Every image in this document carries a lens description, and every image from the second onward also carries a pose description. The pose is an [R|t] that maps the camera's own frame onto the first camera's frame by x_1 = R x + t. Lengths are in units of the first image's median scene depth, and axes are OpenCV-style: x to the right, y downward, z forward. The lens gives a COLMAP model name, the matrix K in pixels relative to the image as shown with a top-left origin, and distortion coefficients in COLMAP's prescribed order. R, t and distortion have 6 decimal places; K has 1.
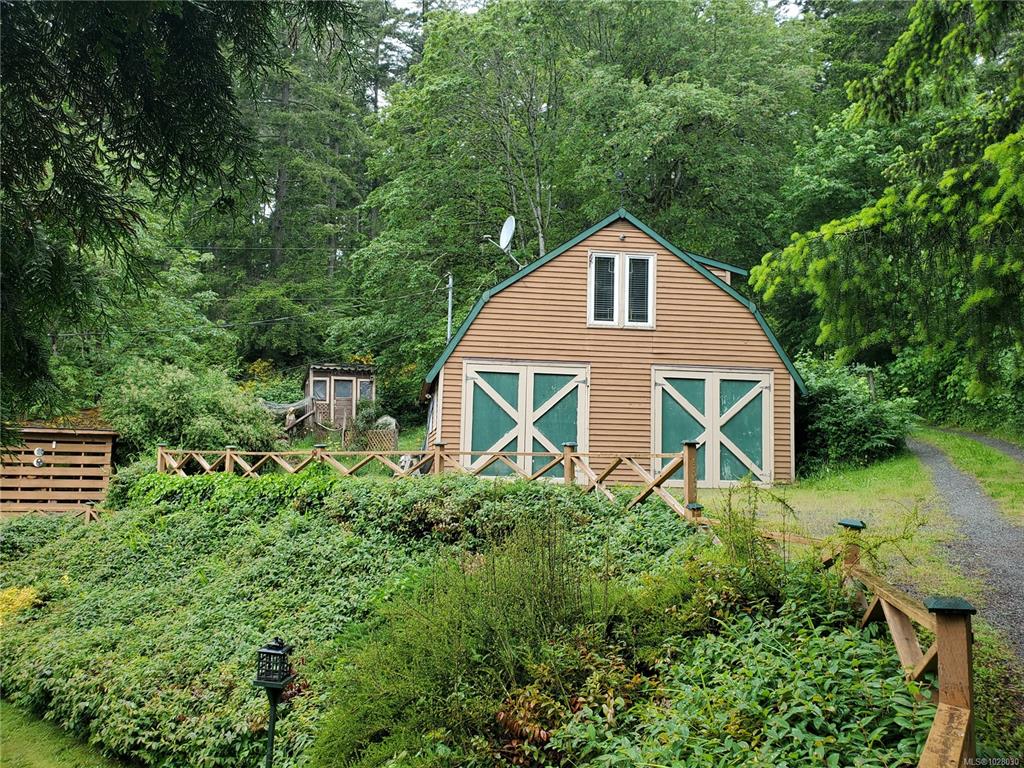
lens RADIAL K [[770.6, 0, 510.0], [0, 770.6, 381.3], [0, 0, 1]] dist [0.061762, -0.007760]
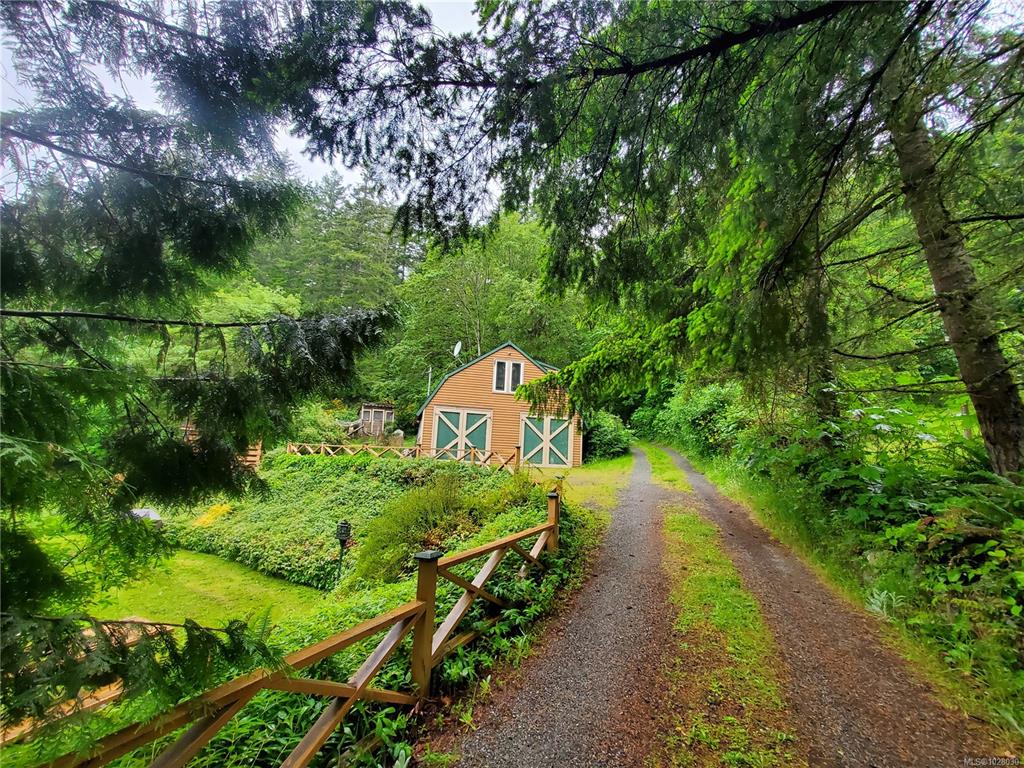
lens RADIAL K [[407.0, 0, 502.9], [0, 407.0, 387.0], [0, 0, 1]] dist [0.011021, -0.002911]
pose [[0.995875, 0.041756, 0.080563, 0.036955], [-0.036591, 0.997243, -0.064559, -0.013422], [-0.083037, 0.061345, 0.994657, -0.167738]]
